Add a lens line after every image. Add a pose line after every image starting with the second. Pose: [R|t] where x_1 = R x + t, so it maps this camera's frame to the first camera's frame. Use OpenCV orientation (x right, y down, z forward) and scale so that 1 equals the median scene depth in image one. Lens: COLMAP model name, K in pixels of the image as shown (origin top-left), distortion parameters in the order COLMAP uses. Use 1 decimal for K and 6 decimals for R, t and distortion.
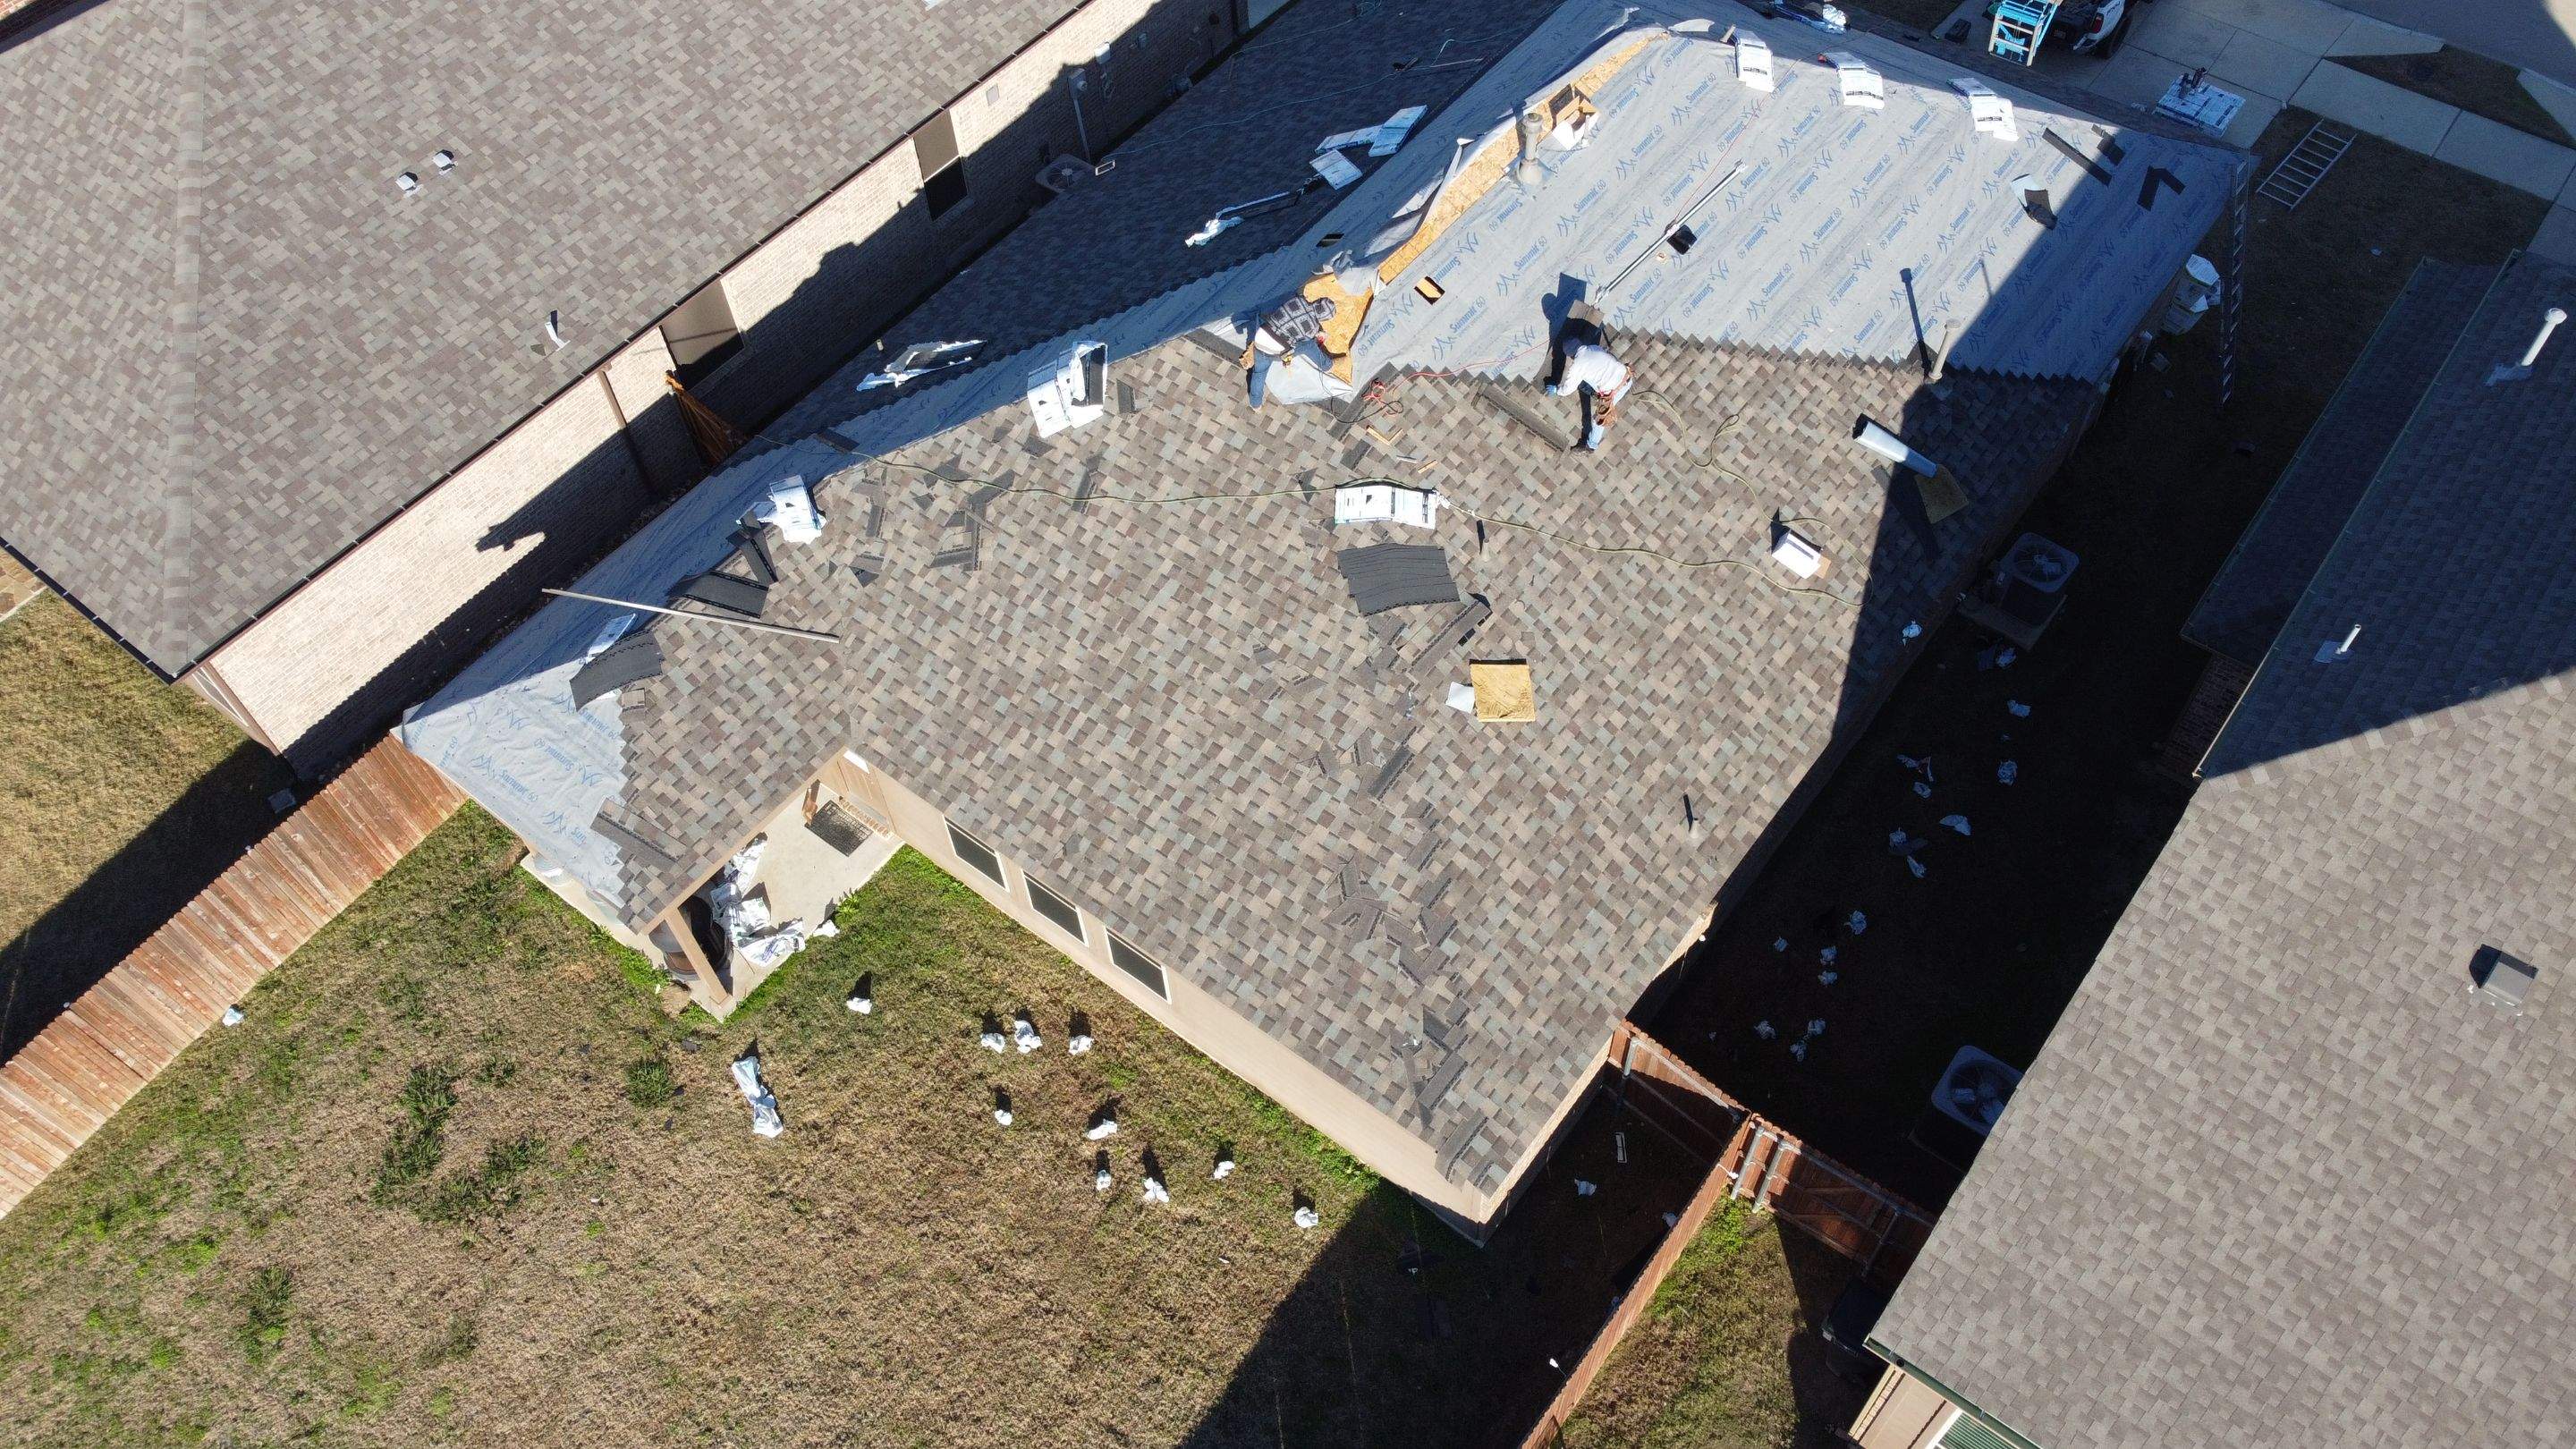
lens RADIAL K [[1956.2, 0, 1273.7], [0, 1956.2, 721.3], [0, 0, 1]] dist [0.010895, -0.015015]
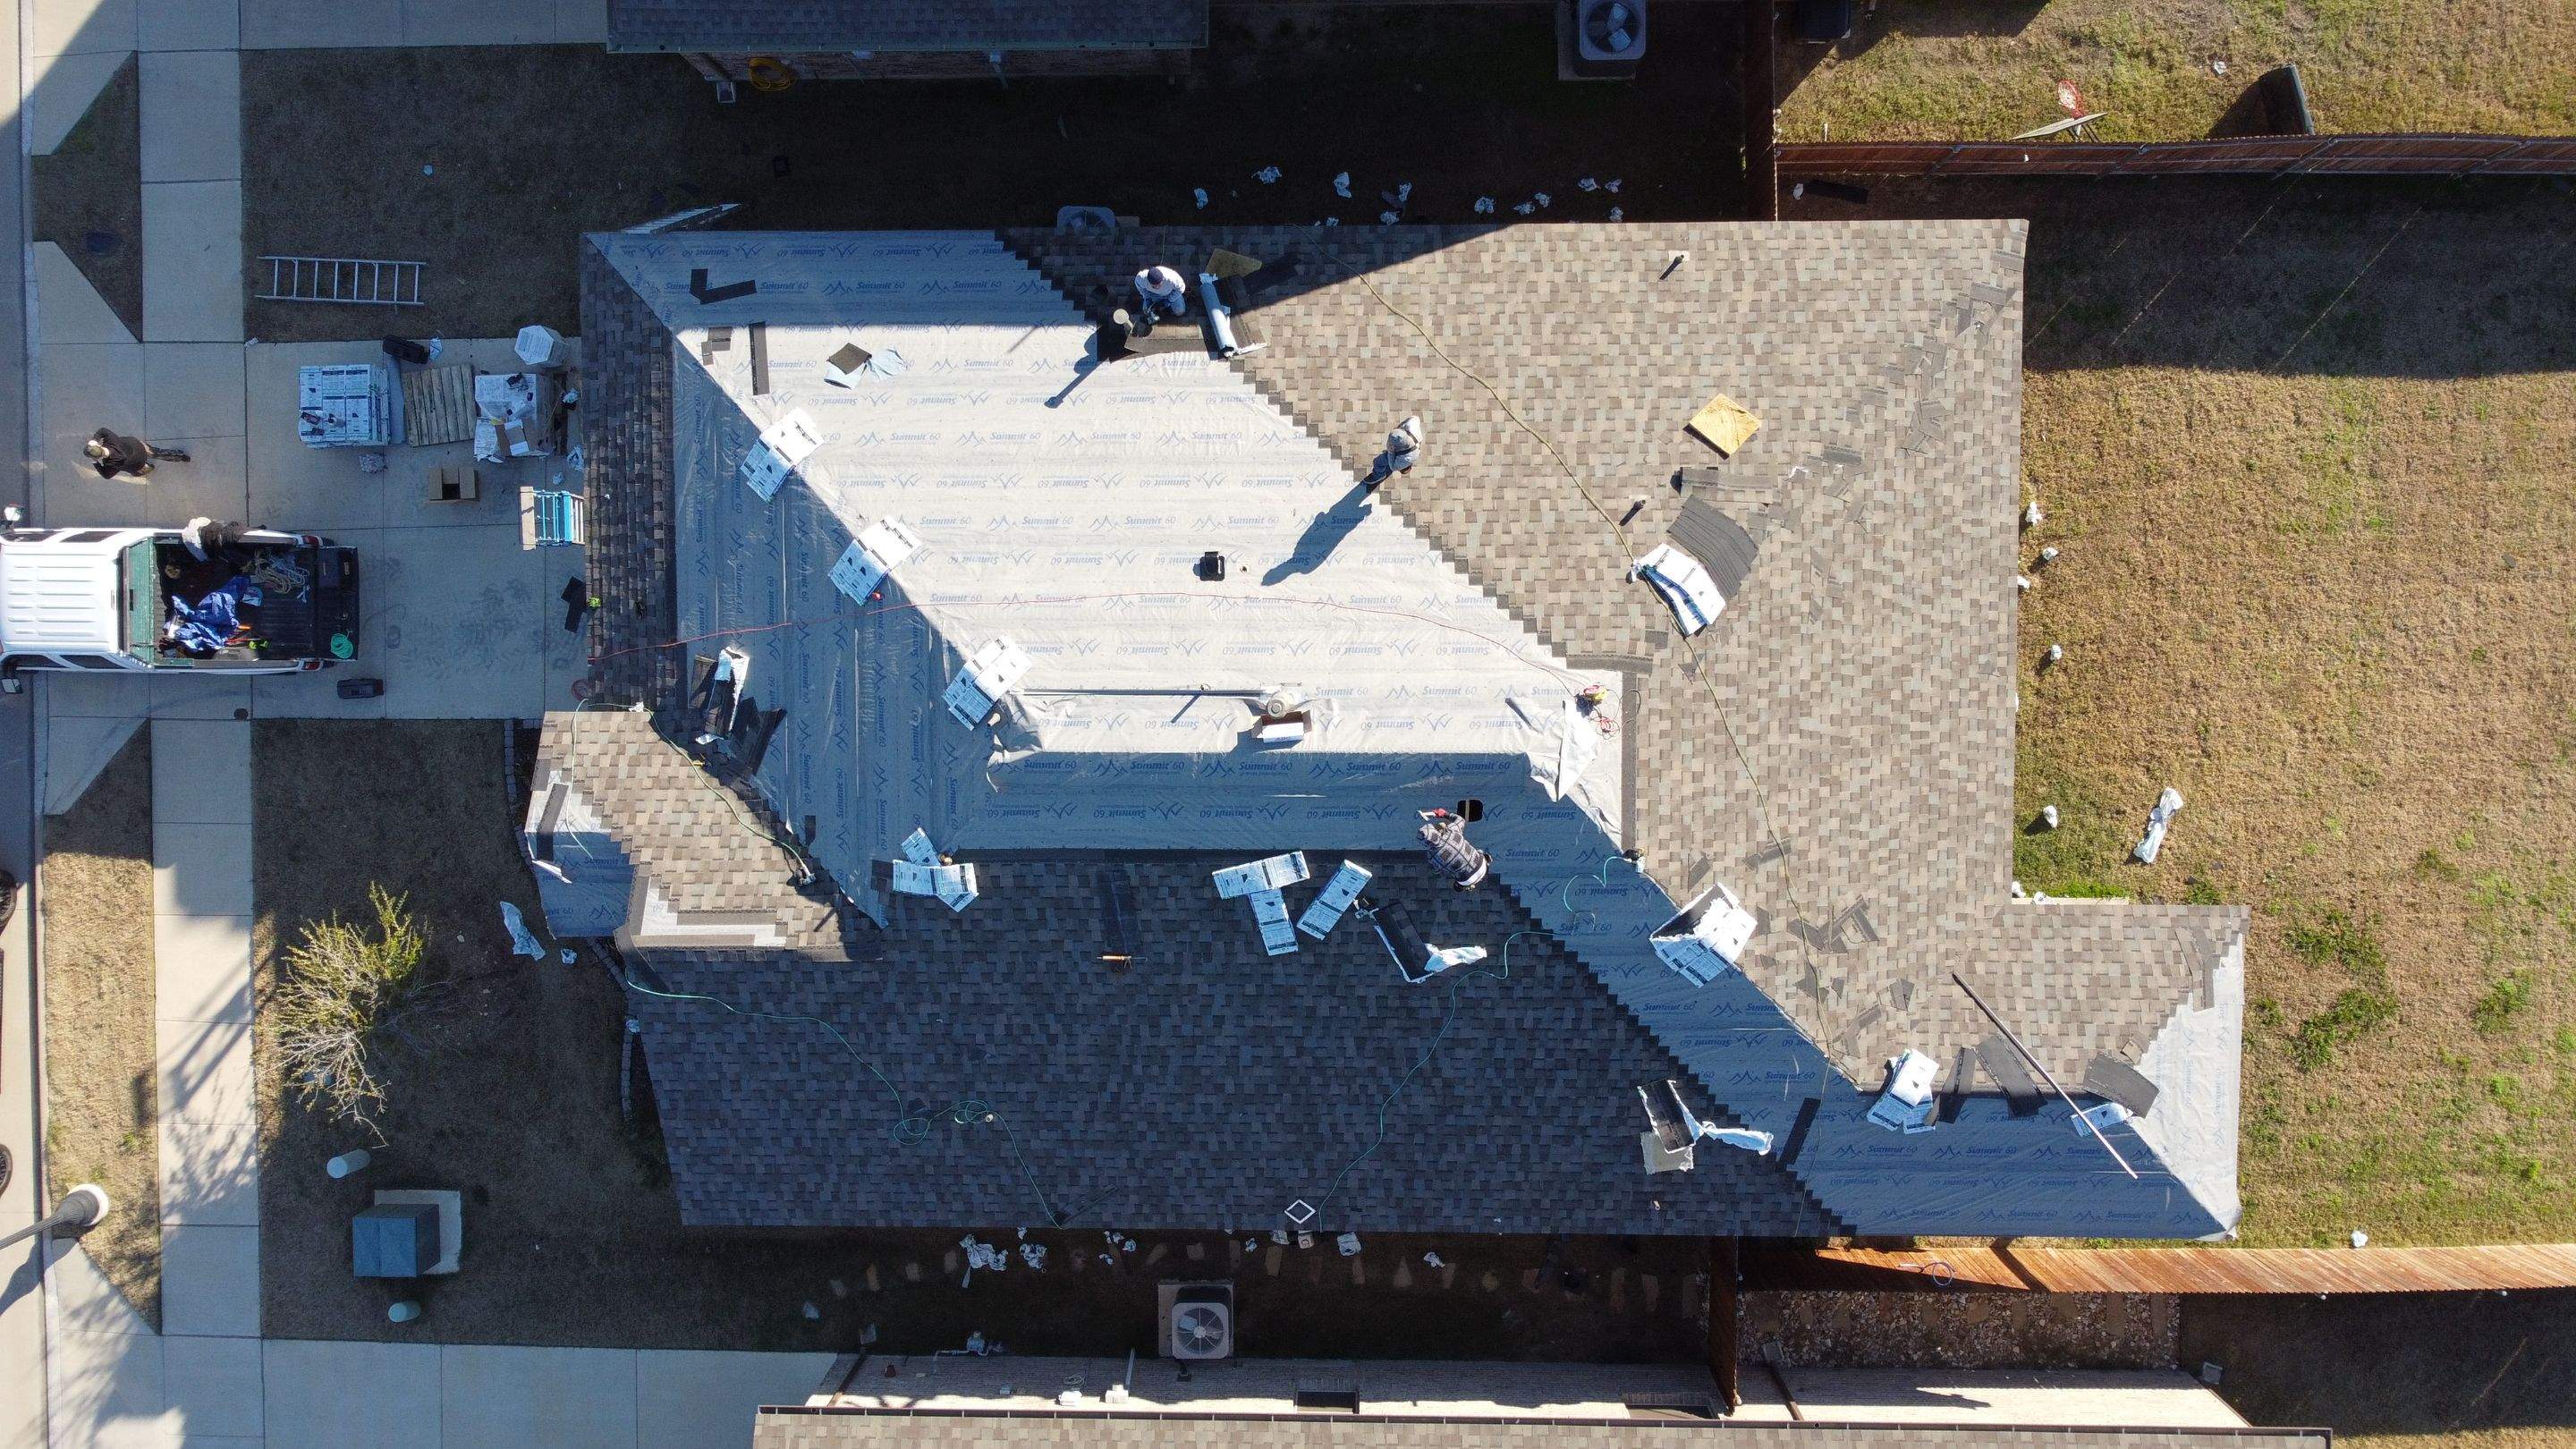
lens RADIAL K [[1956.2, 0, 1291.5], [0, 1956.2, 725.4], [0, 0, 1]] dist [0.010895, -0.015015]
pose [[-0.613165, -0.789616, 0.023108, 0.099400], [0.670937, -0.505120, 0.542859, -0.857047], [-0.416979, 0.348366, 0.839506, 0.170129]]
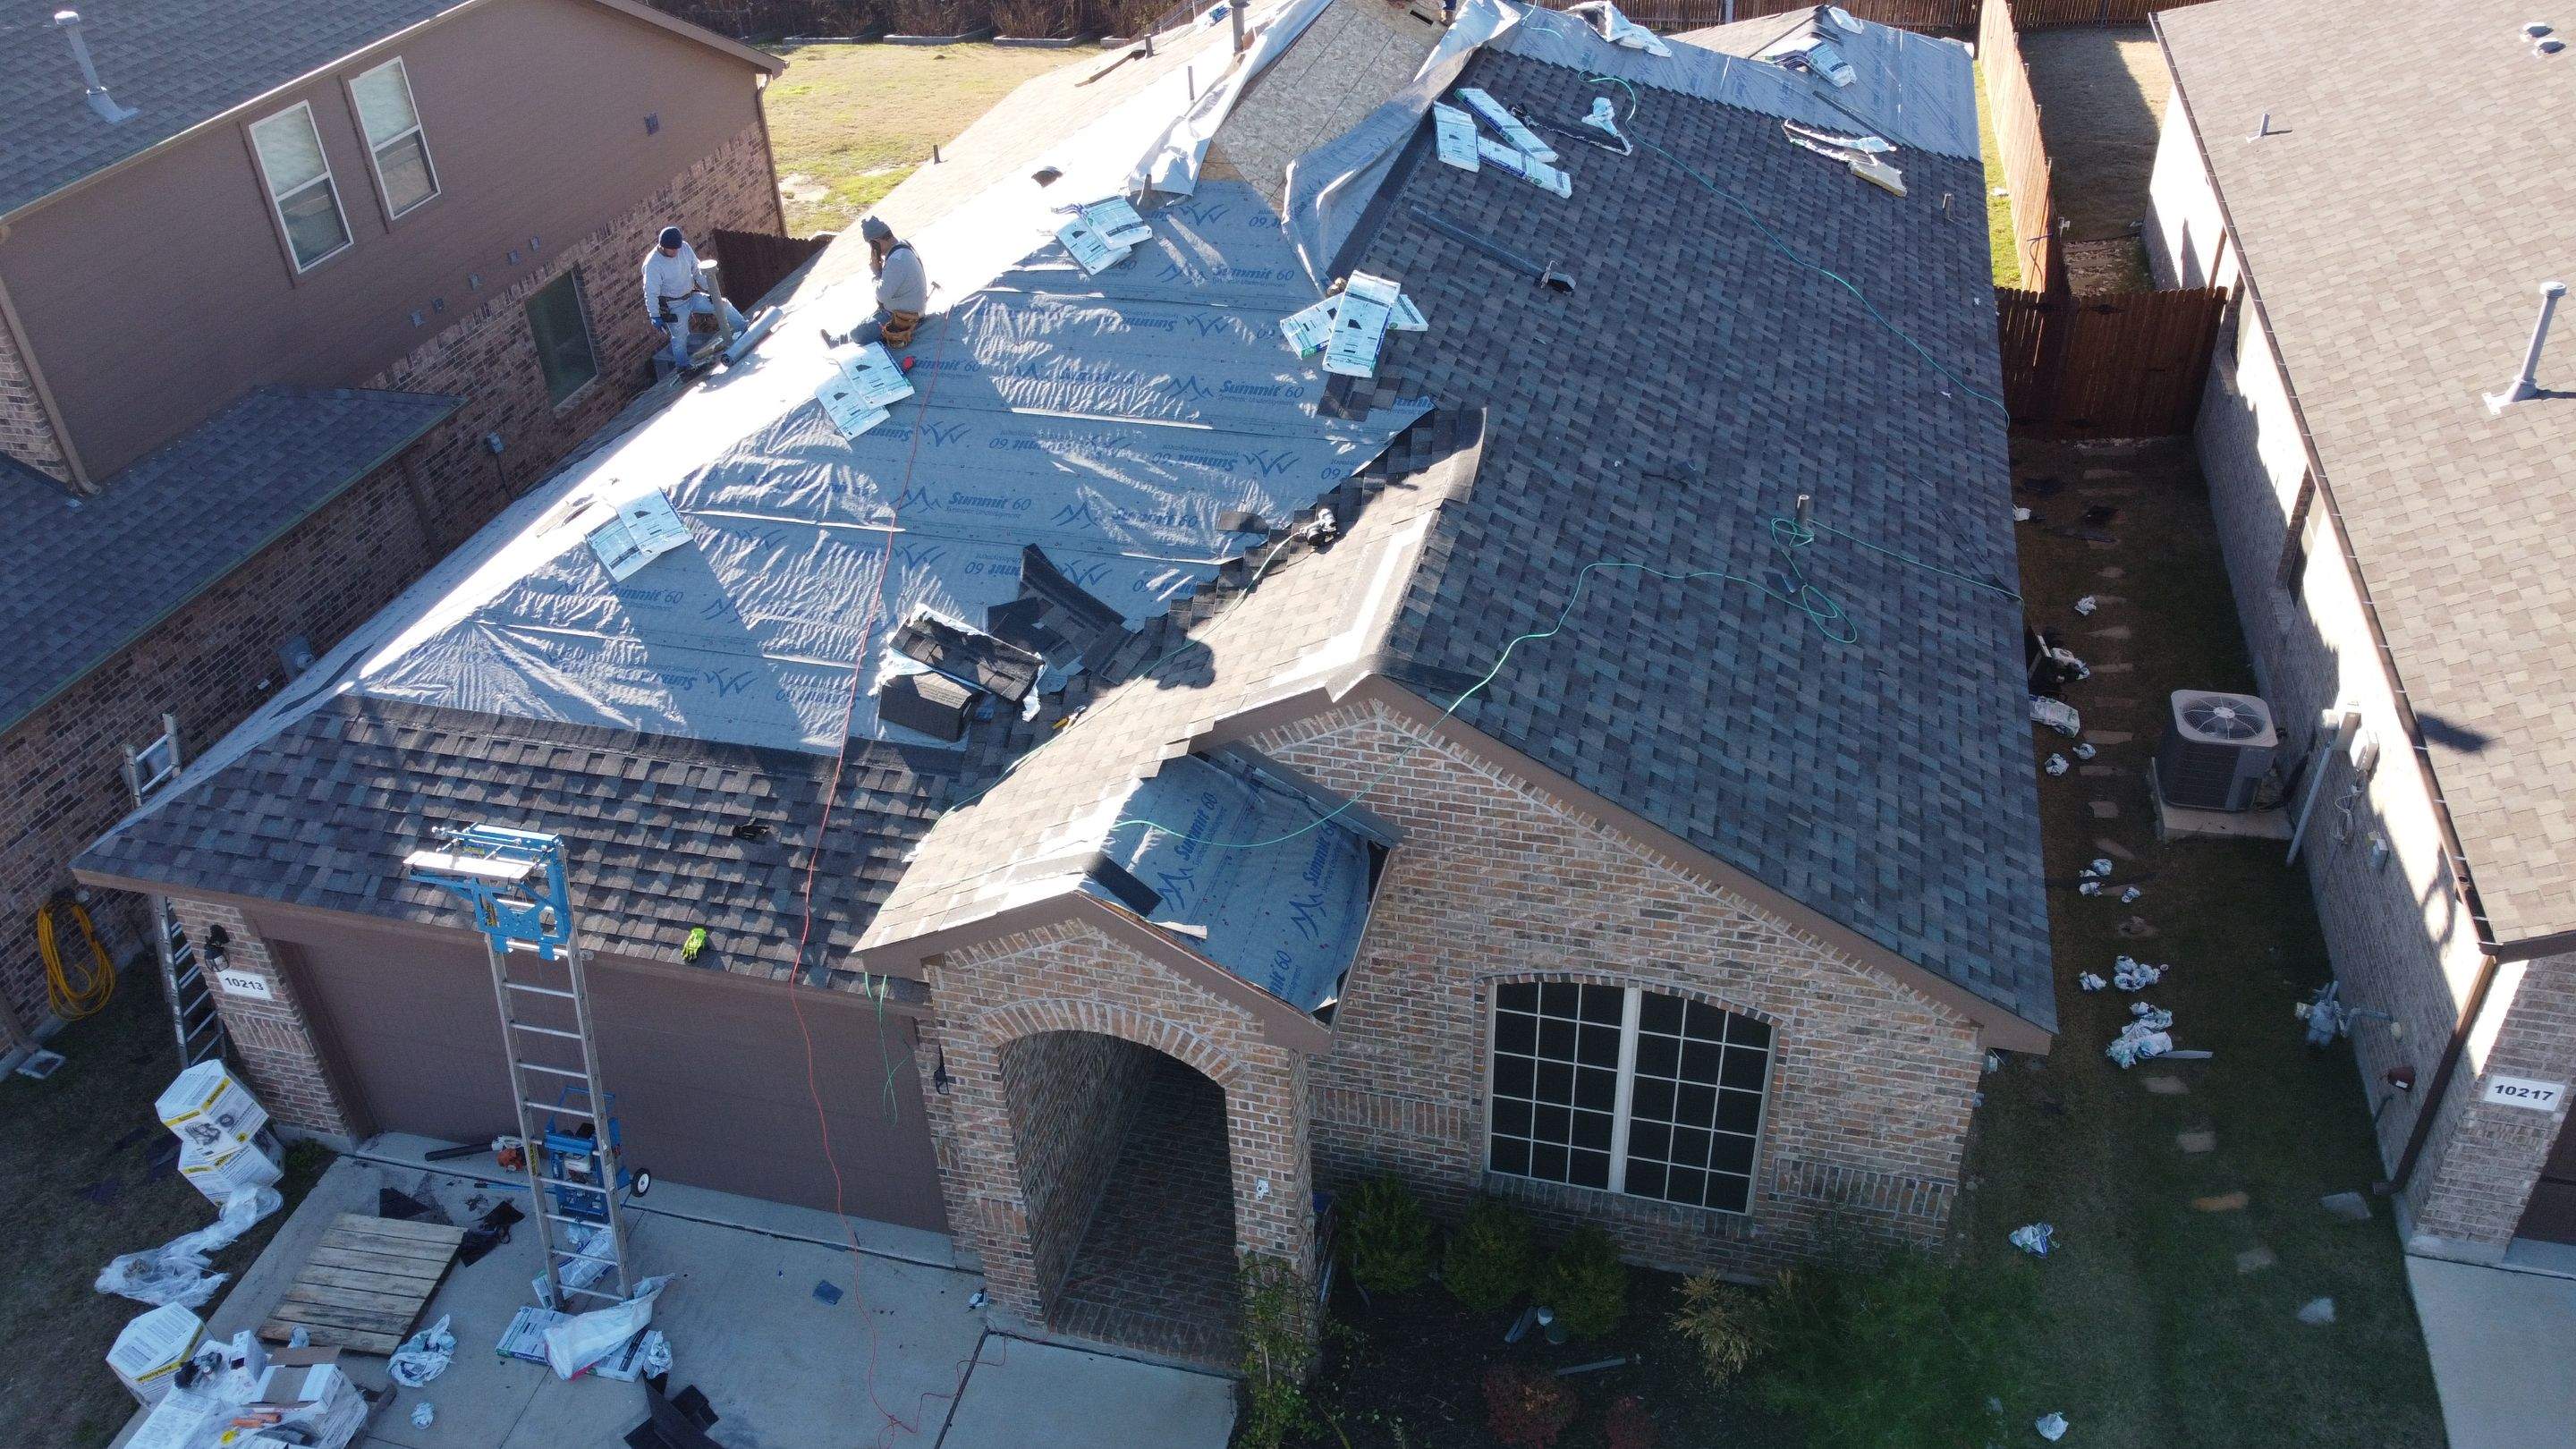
lens RADIAL K [[1956.2, 0, 1285.4], [0, 1956.2, 729.8], [0, 0, 1]] dist [0.010895, -0.015015]
pose [[-0.914523, 0.294505, -0.277335, 0.425601], [-0.269382, 0.068107, 0.960622, -1.065168], [0.301796, 0.953220, 0.017048, 1.292179]]
